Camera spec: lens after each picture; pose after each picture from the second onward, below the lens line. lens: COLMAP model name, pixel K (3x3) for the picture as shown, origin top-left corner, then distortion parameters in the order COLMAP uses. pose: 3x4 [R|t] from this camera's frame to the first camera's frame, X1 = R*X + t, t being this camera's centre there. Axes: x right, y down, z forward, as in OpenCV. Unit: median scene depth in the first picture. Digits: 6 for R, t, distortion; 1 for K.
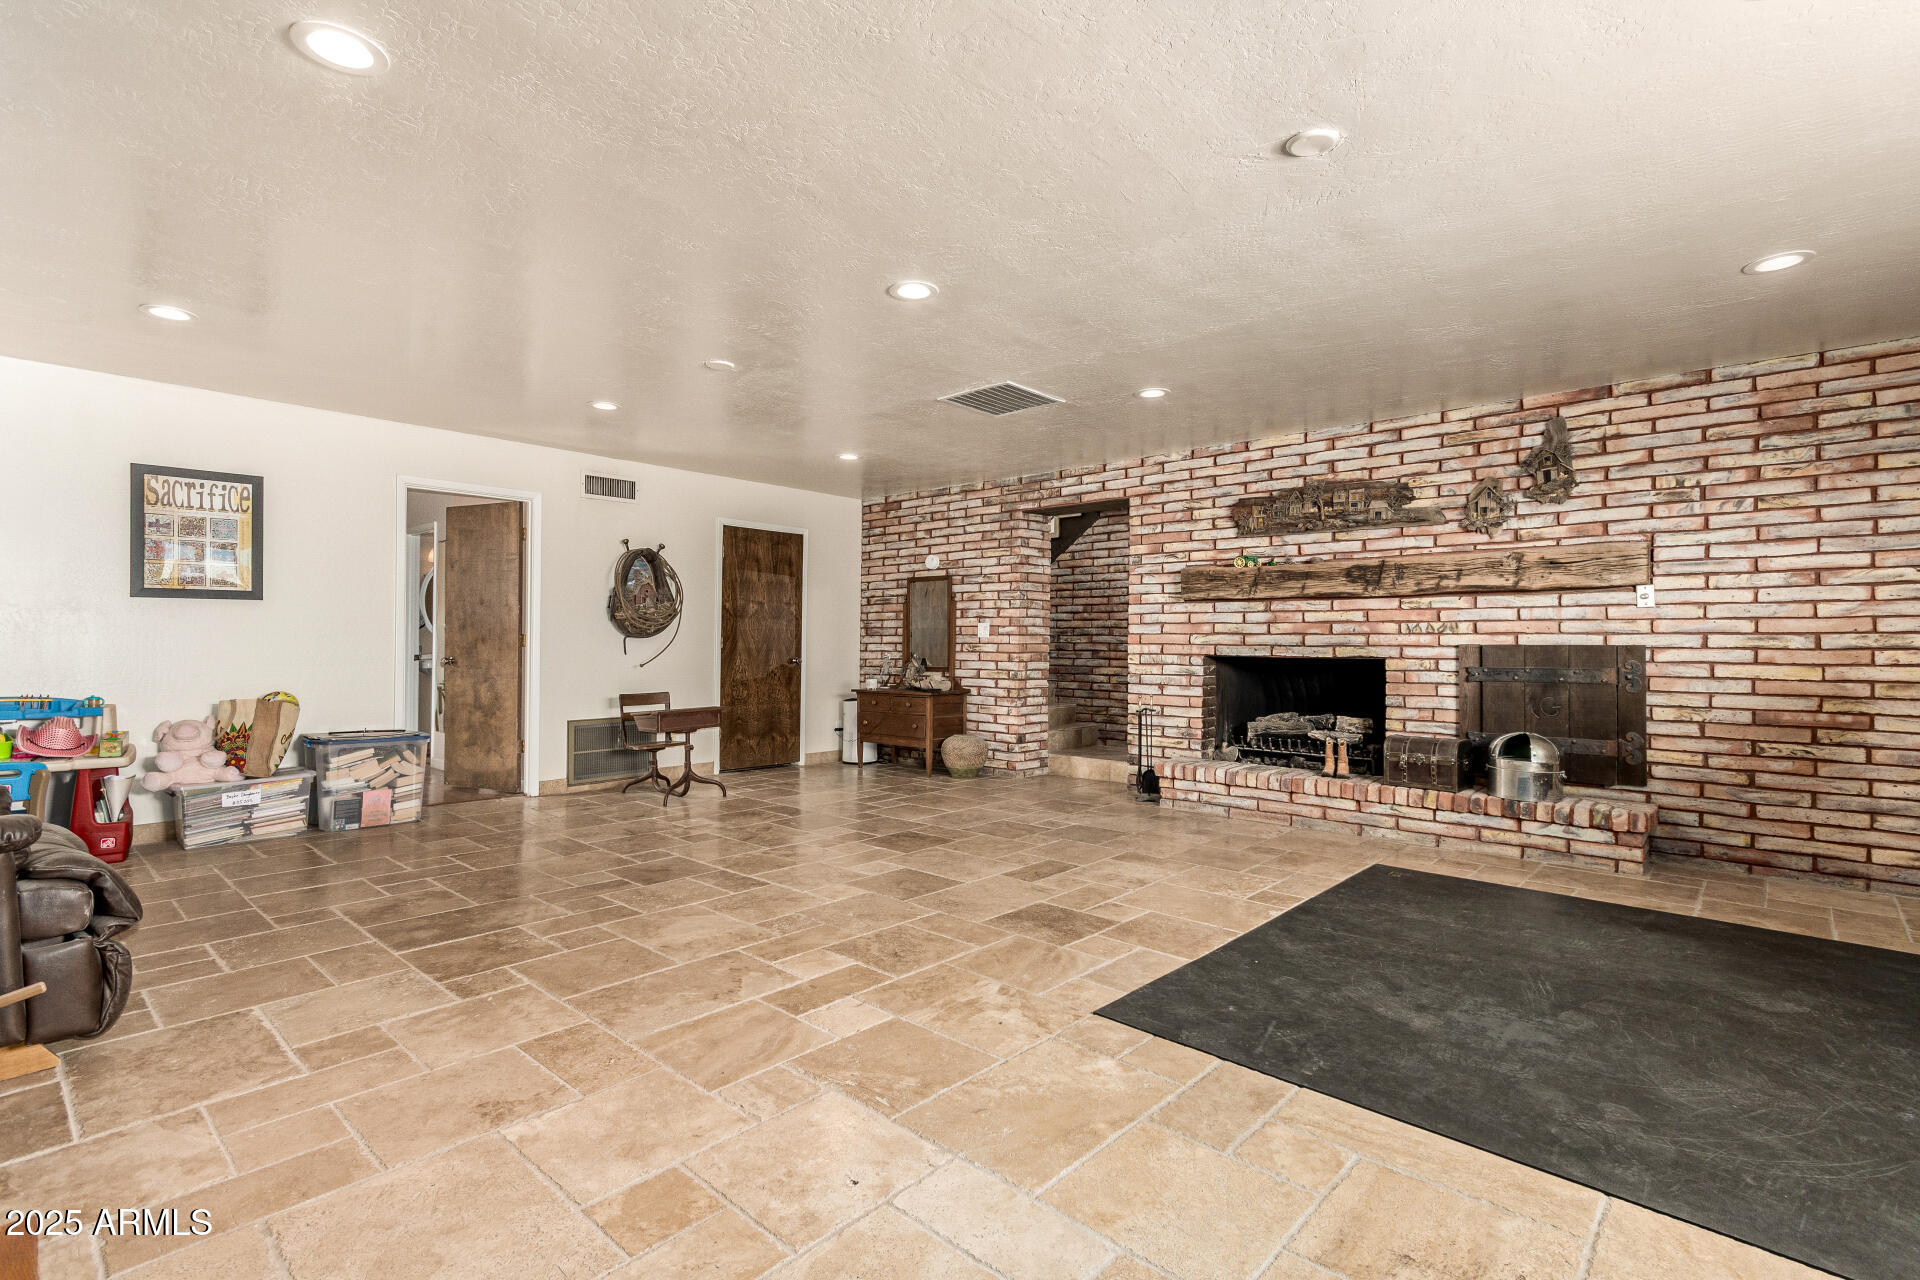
lens RADIAL K [[898.4, 0, 962.7], [0, 898.4, 641.9], [0, 0, 1]] dist [-0.005130, -0.000658]
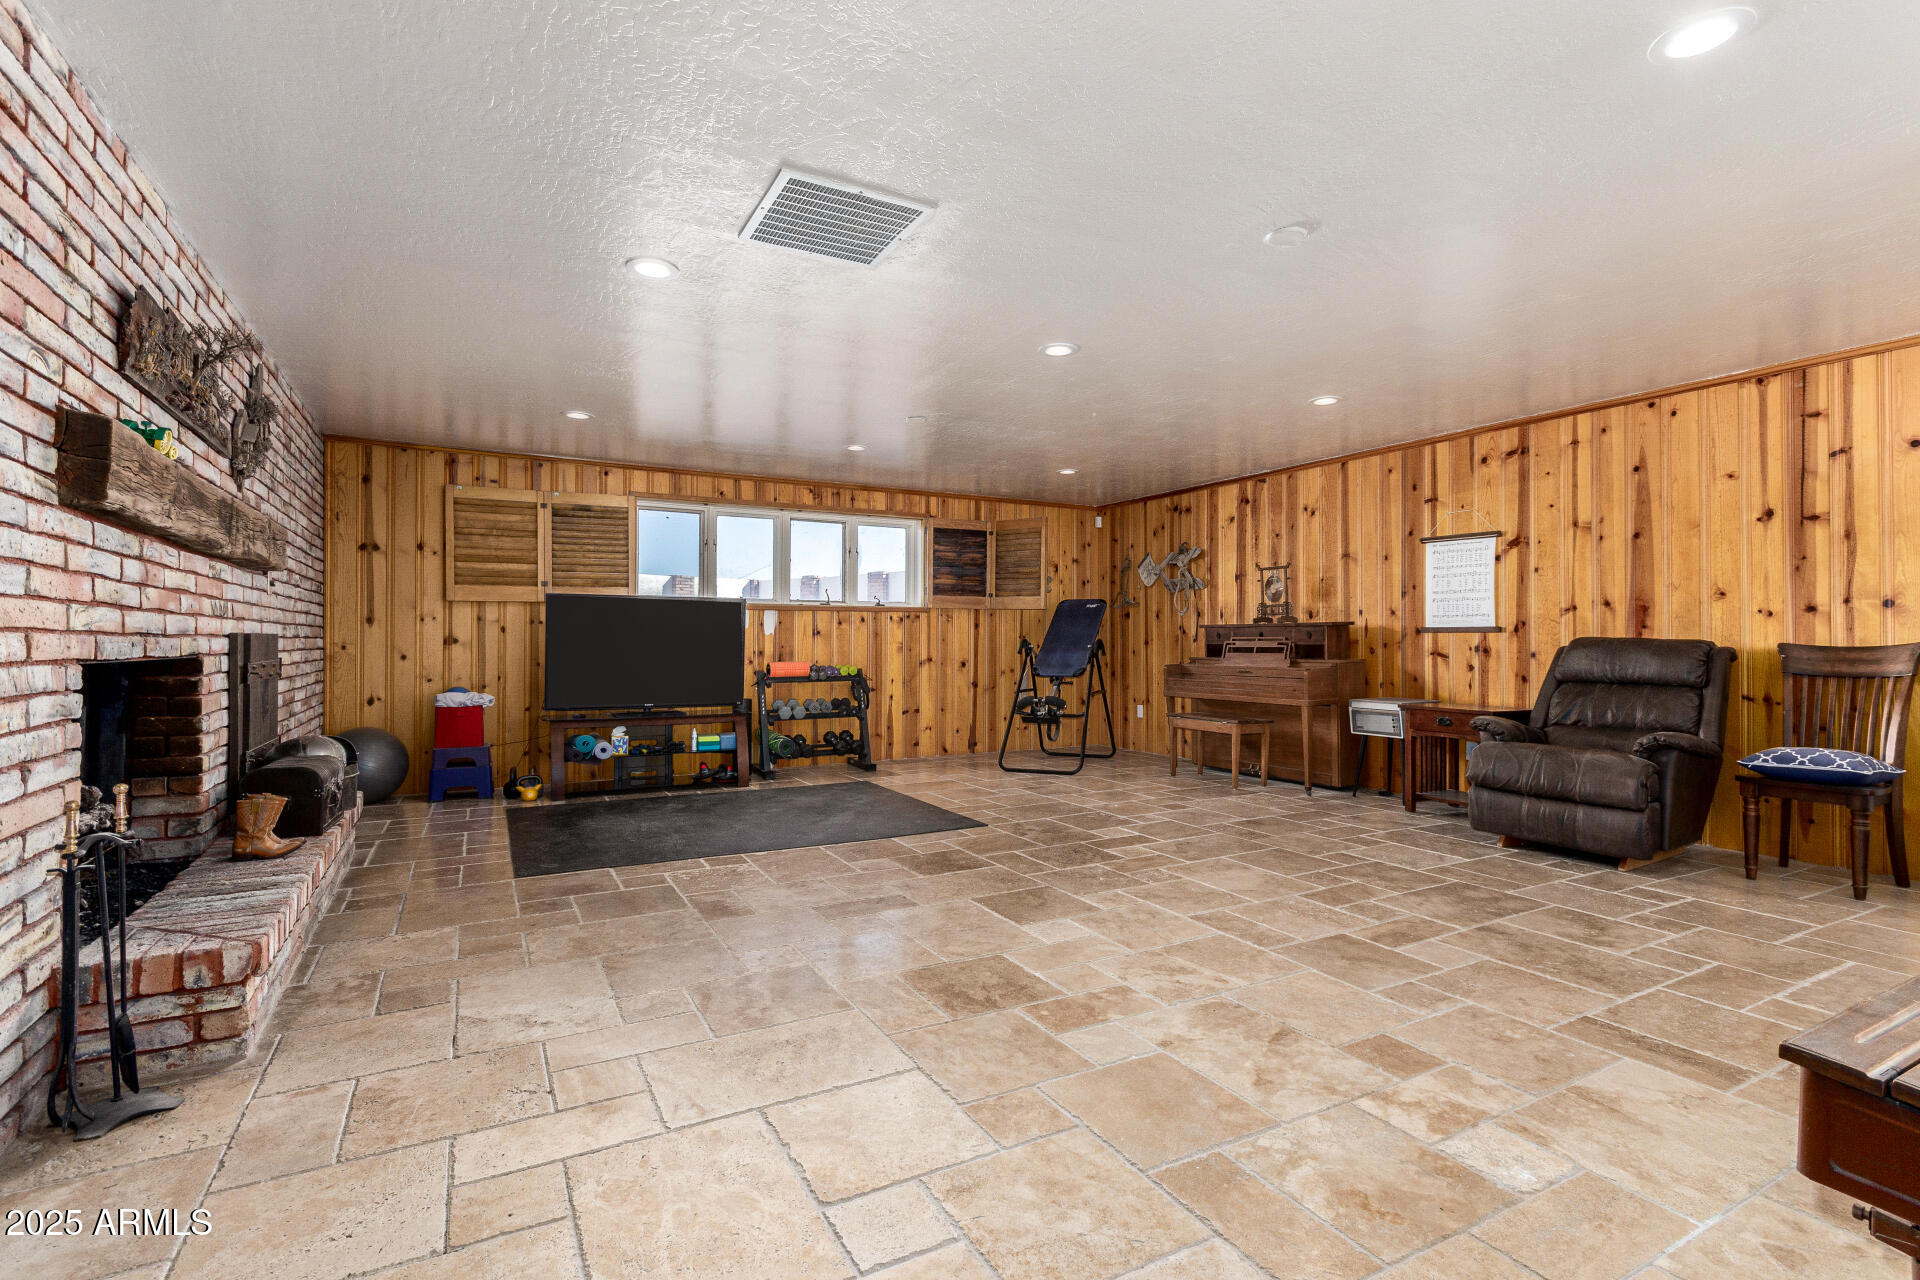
lens RADIAL K [[898.4, 0, 961.0], [0, 898.4, 640.7], [0, 0, 1]] dist [-0.005130, -0.000658]
pose [[-0.945233, -0.007565, 0.326308, -0.286772], [-0.008179, 0.999966, -0.000508, 0.005435], [-0.326294, -0.003149, -0.945263, 1.883840]]
